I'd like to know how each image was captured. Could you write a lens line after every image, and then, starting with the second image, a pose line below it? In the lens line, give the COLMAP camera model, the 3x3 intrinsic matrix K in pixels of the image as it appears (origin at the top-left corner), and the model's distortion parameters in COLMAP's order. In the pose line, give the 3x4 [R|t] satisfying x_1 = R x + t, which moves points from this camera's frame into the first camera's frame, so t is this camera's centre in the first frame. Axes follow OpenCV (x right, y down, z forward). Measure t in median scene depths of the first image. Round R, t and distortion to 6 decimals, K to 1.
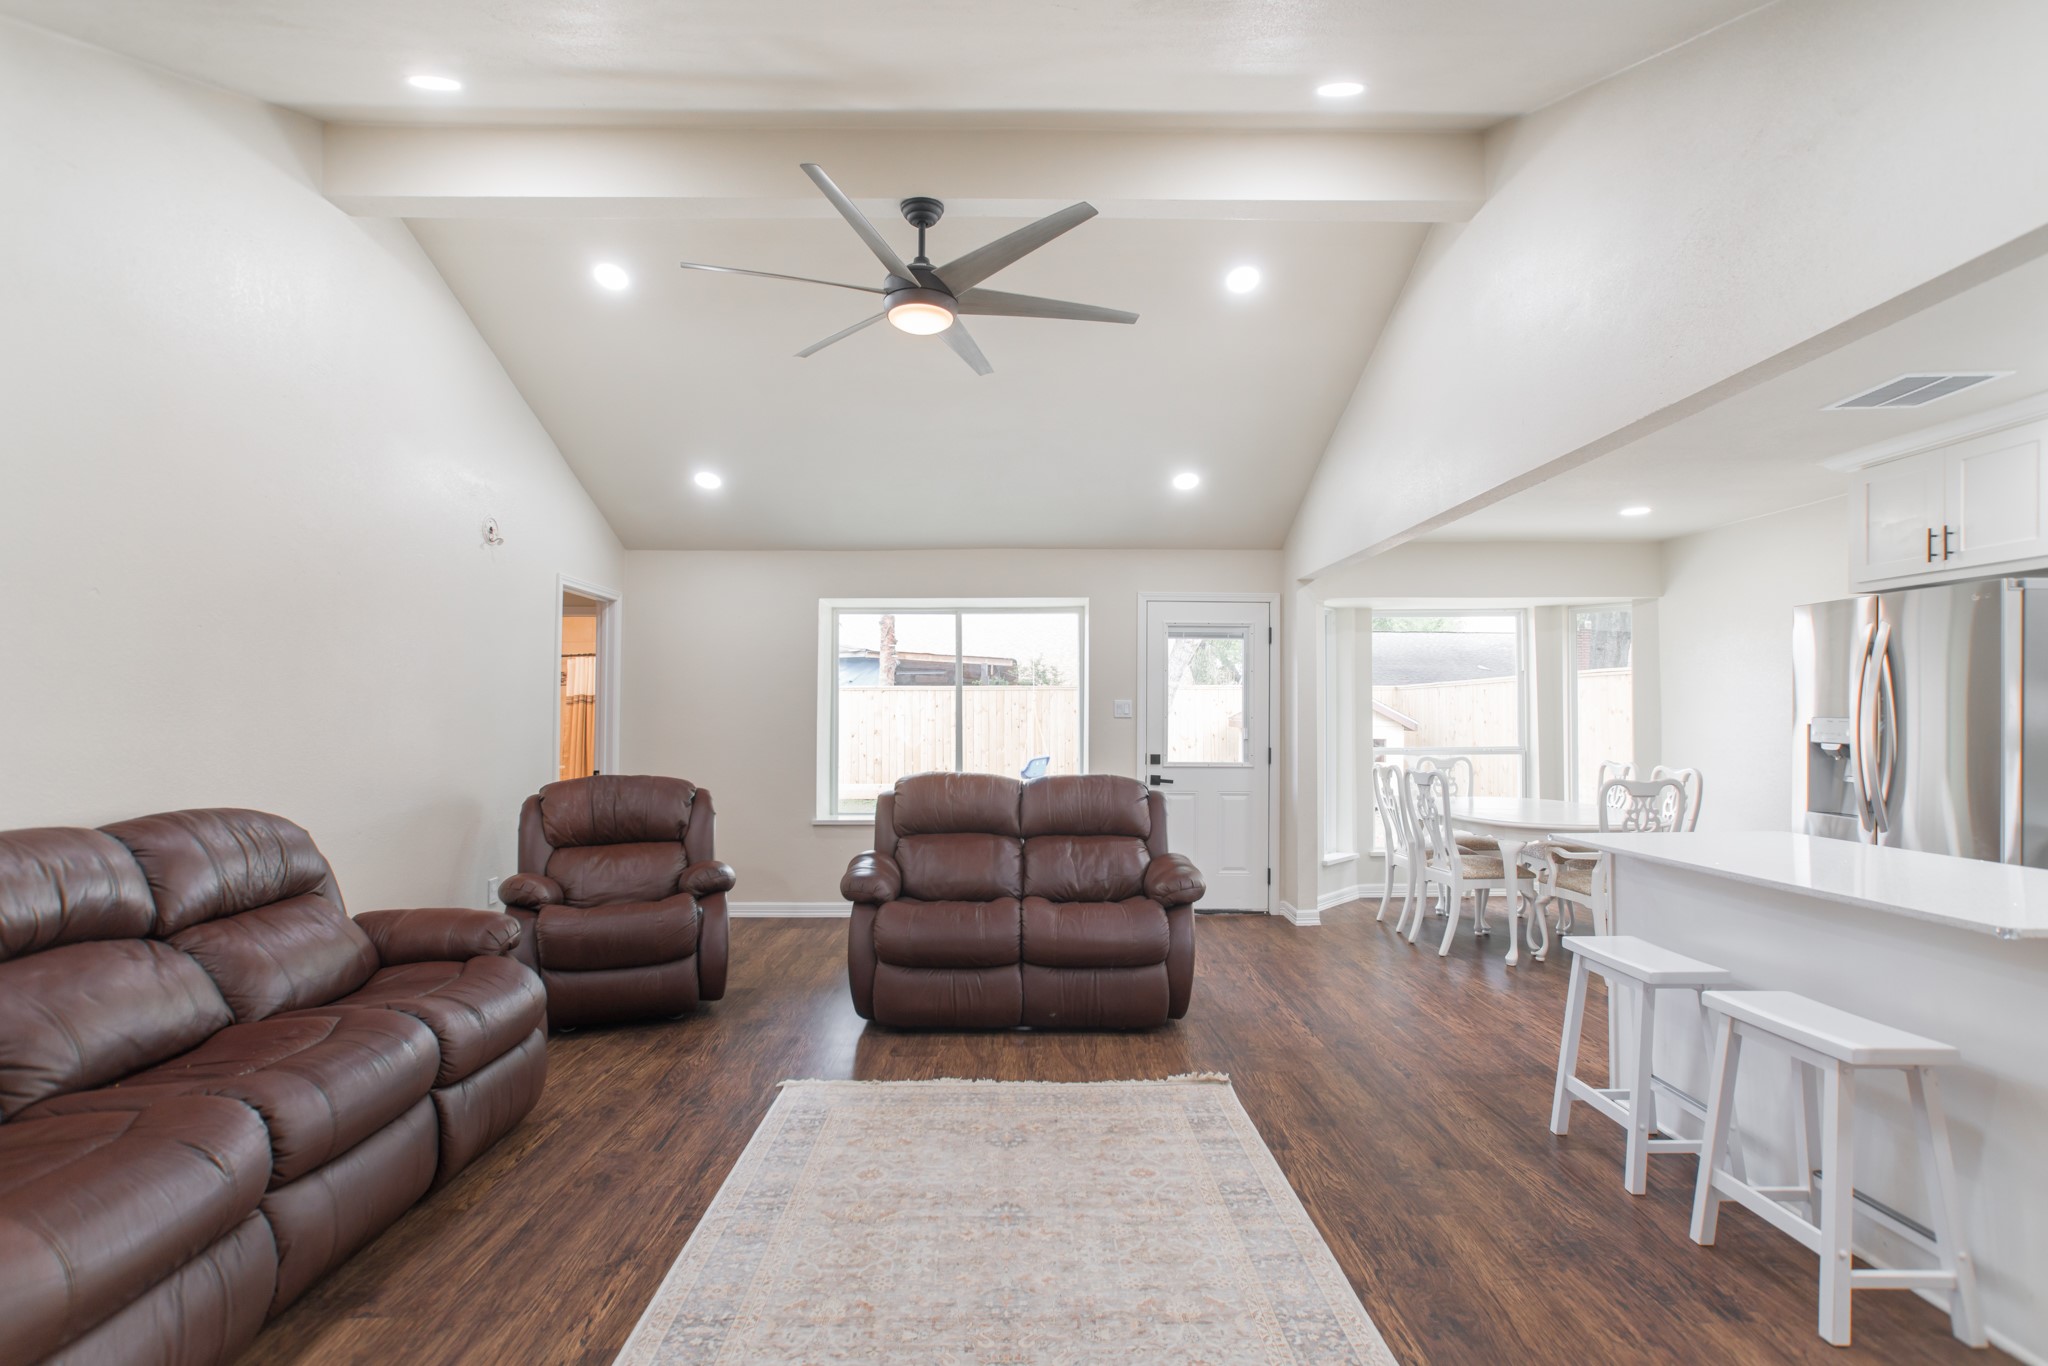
lens RADIAL K [[964.2, 0, 1033.7], [0, 964.2, 701.7], [0, 0, 1]] dist [-0.036542, 0.024530]
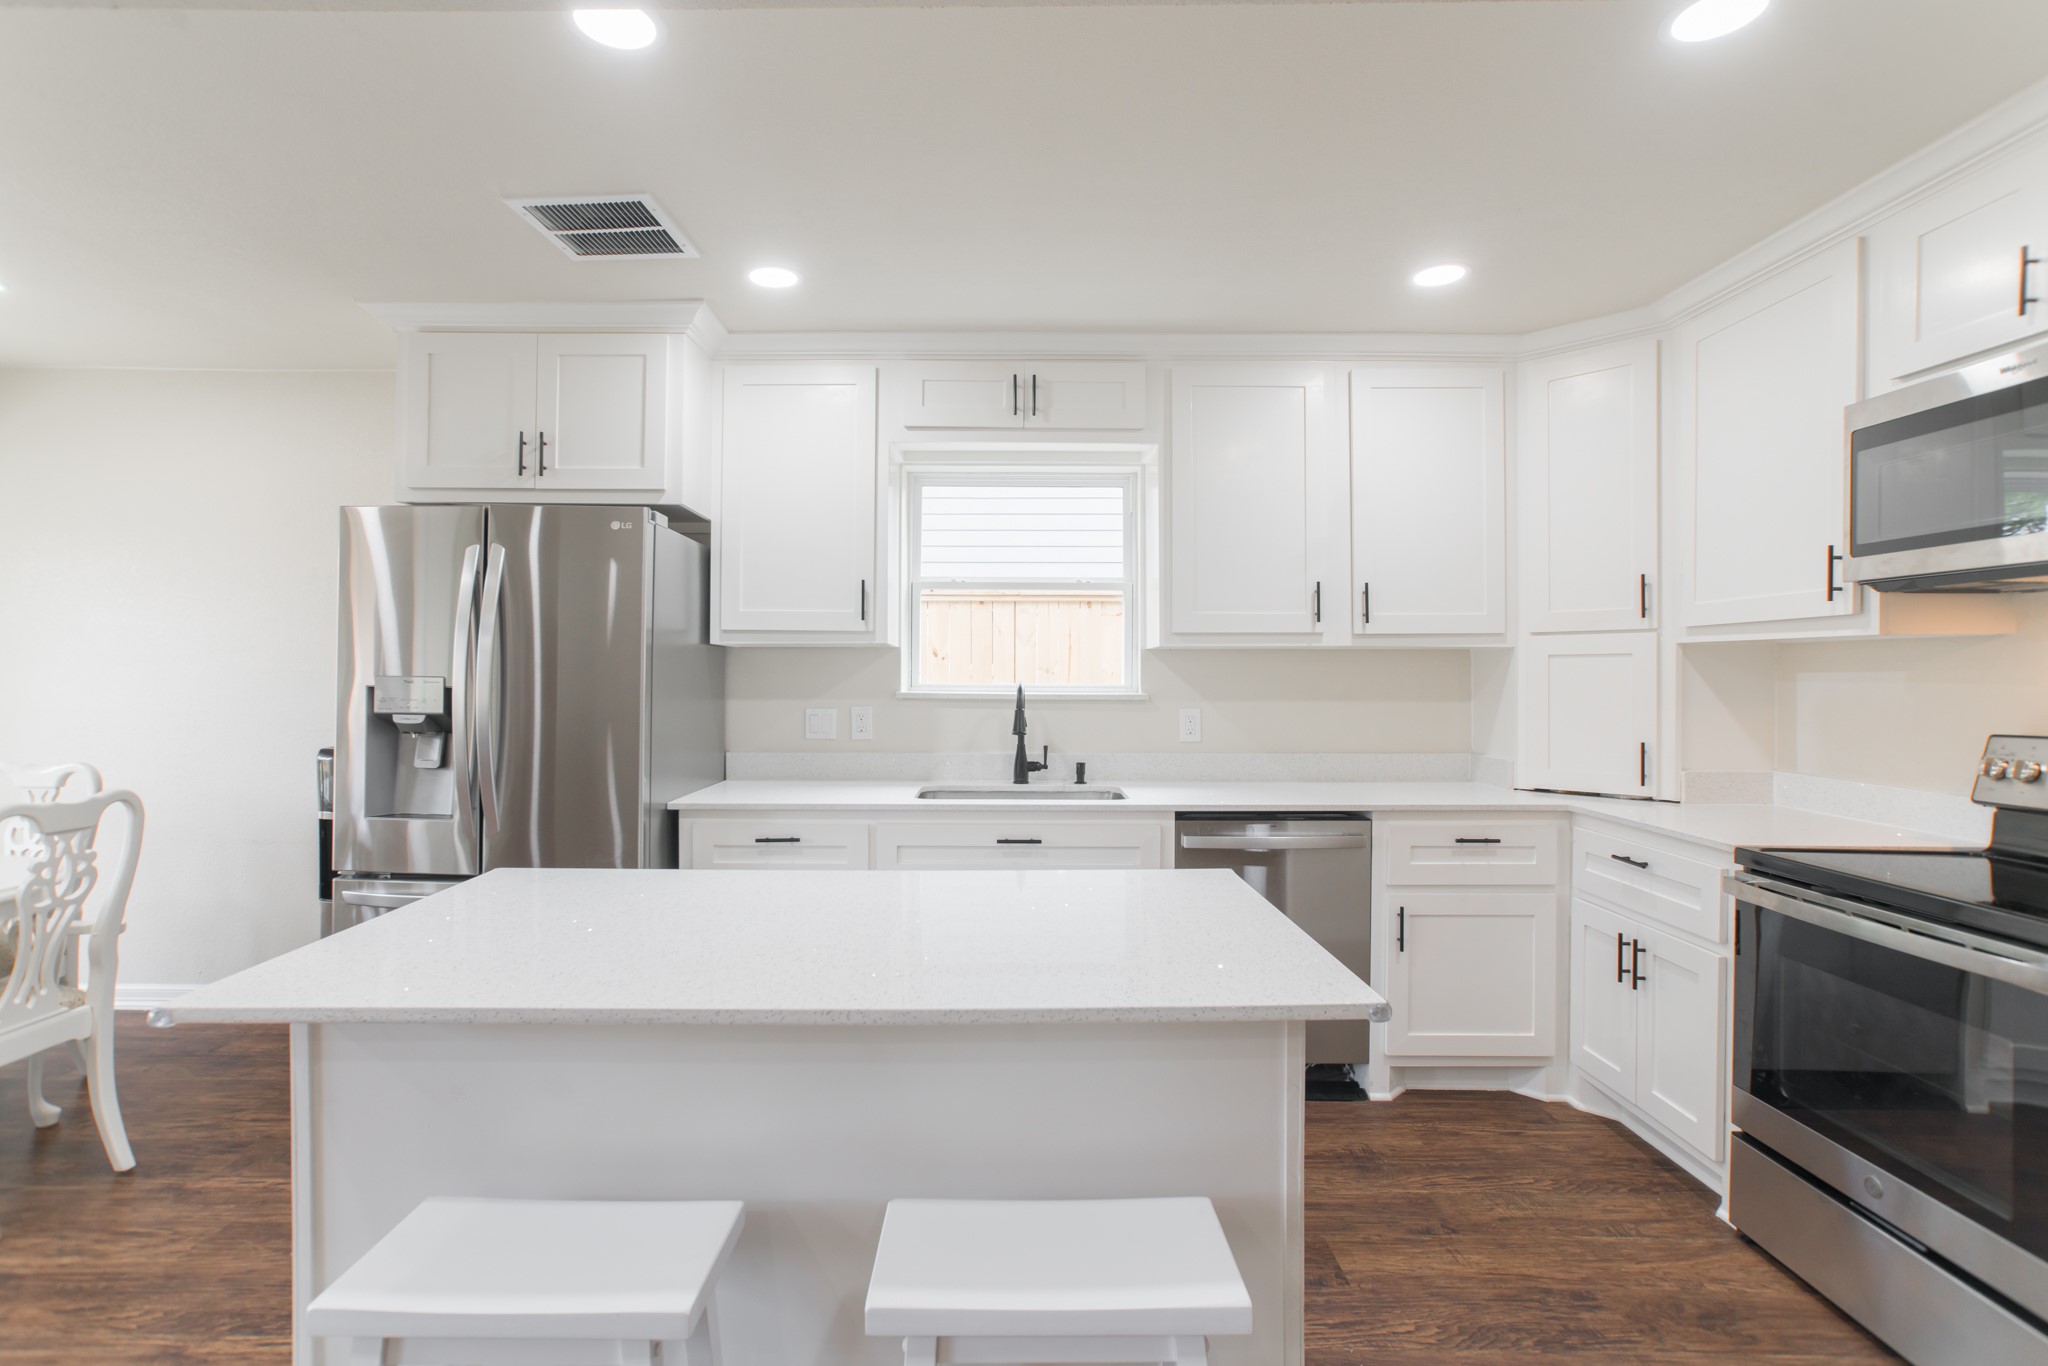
lens RADIAL K [[974.9, 0, 990.2], [0, 974.9, 678.2], [0, 0, 1]] dist [-0.037014, 0.024283]
pose [[0.027880, -0.005894, 0.999594, 0.155139], [-0.016920, 0.999837, 0.006367, 0.006084], [-0.999468, -0.017091, 0.027775, 0.554227]]
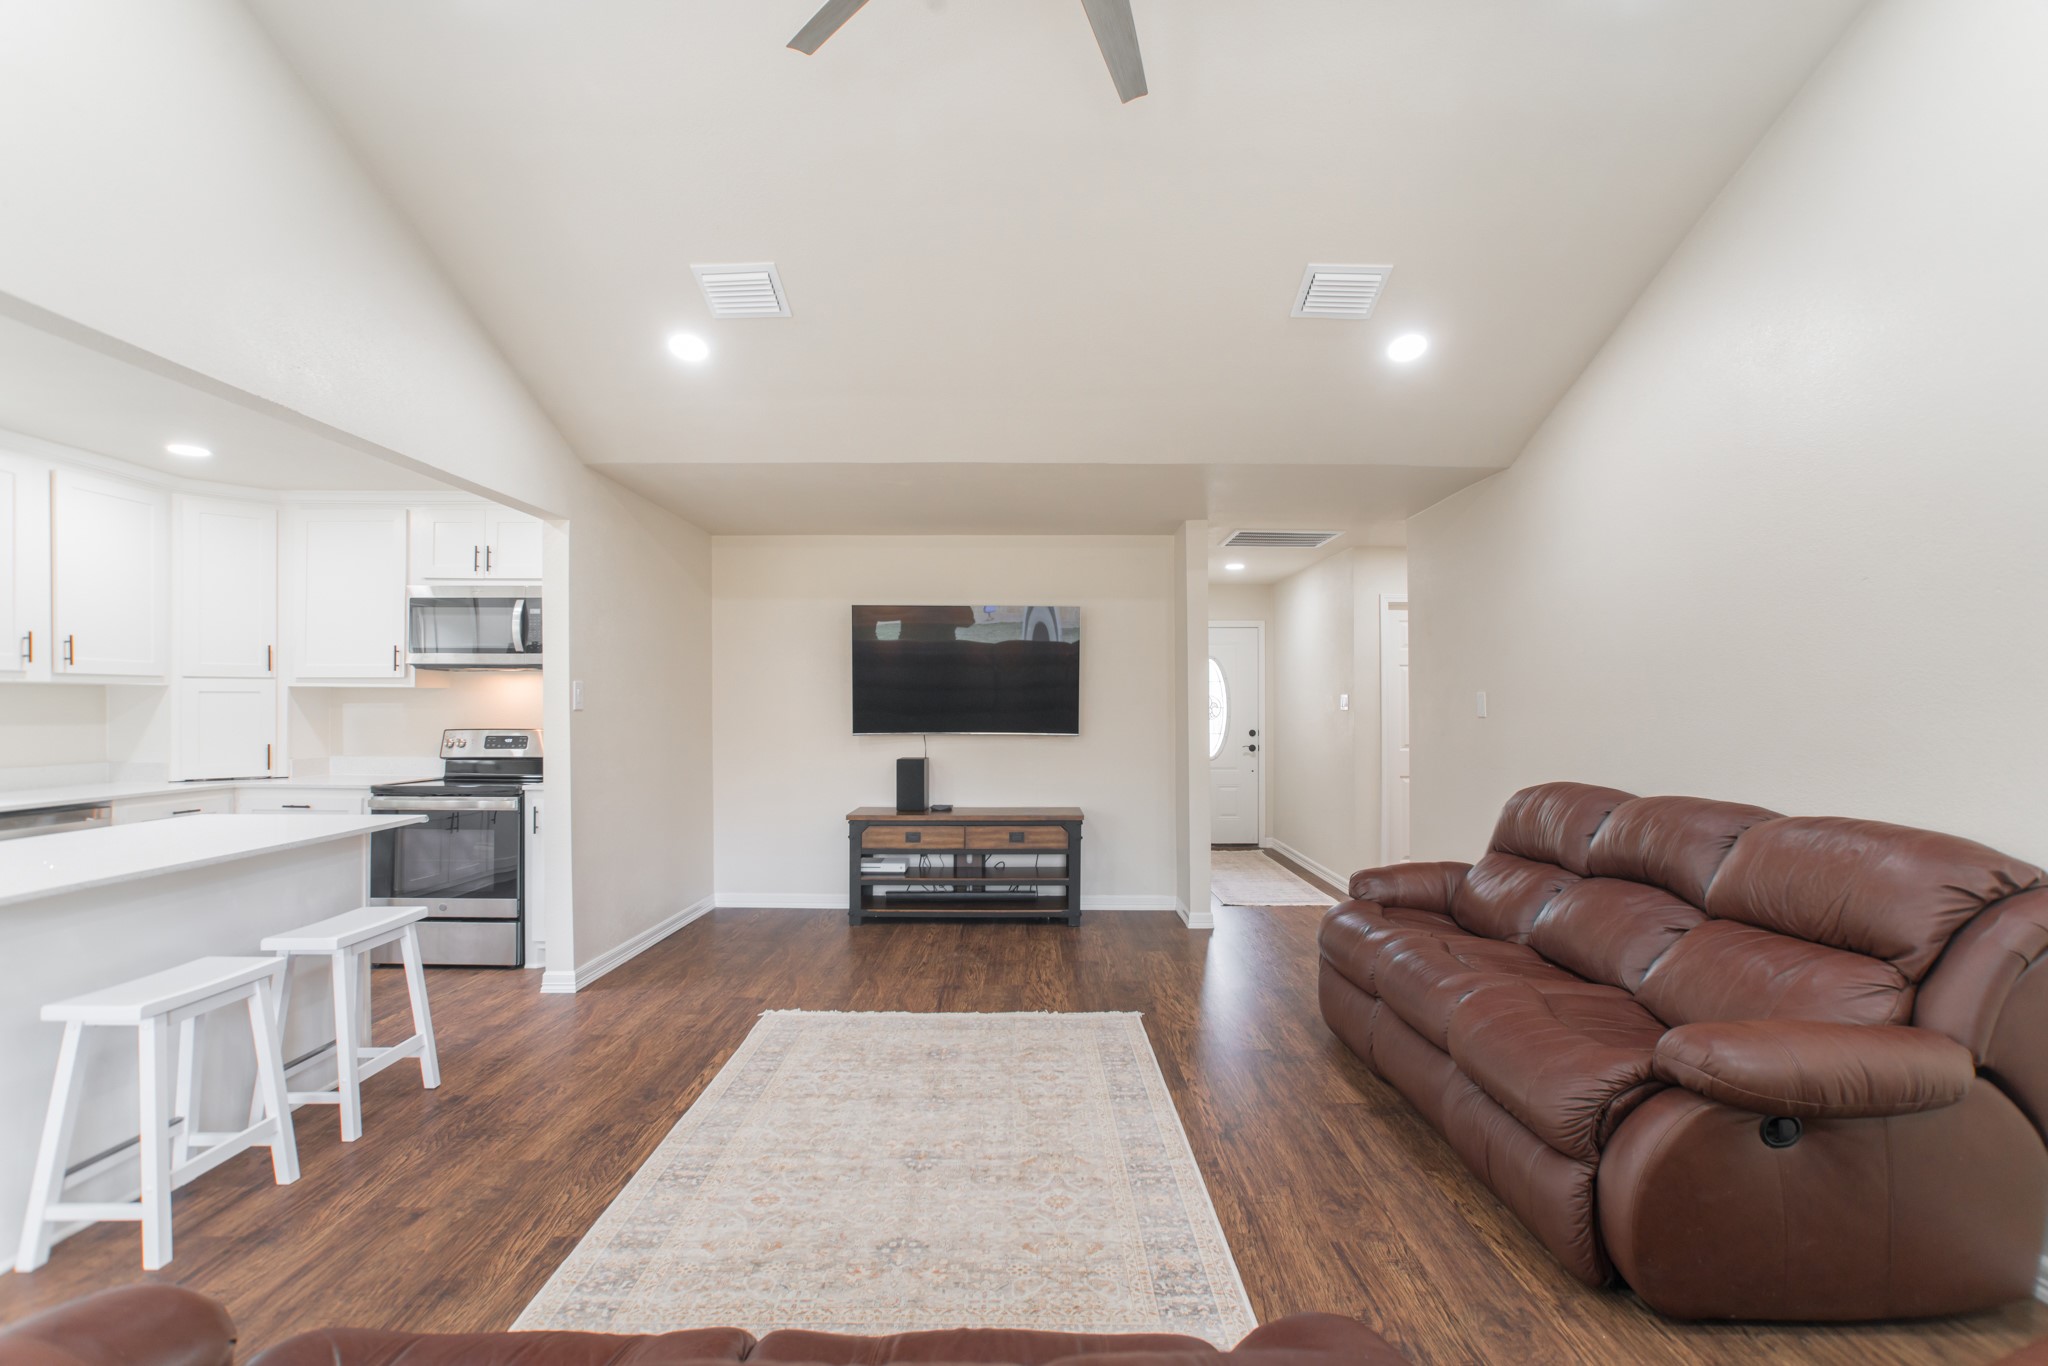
lens RADIAL K [[954.7, 0, 1026.2], [0, 954.7, 699.9], [0, 0, 1]] dist [-0.032591, 0.022974]
pose [[-0.999820, -0.002661, 0.018769, -0.102933], [-0.003090, 0.999734, -0.022870, 0.018855], [-0.018703, -0.022924, -0.999562, 1.280389]]
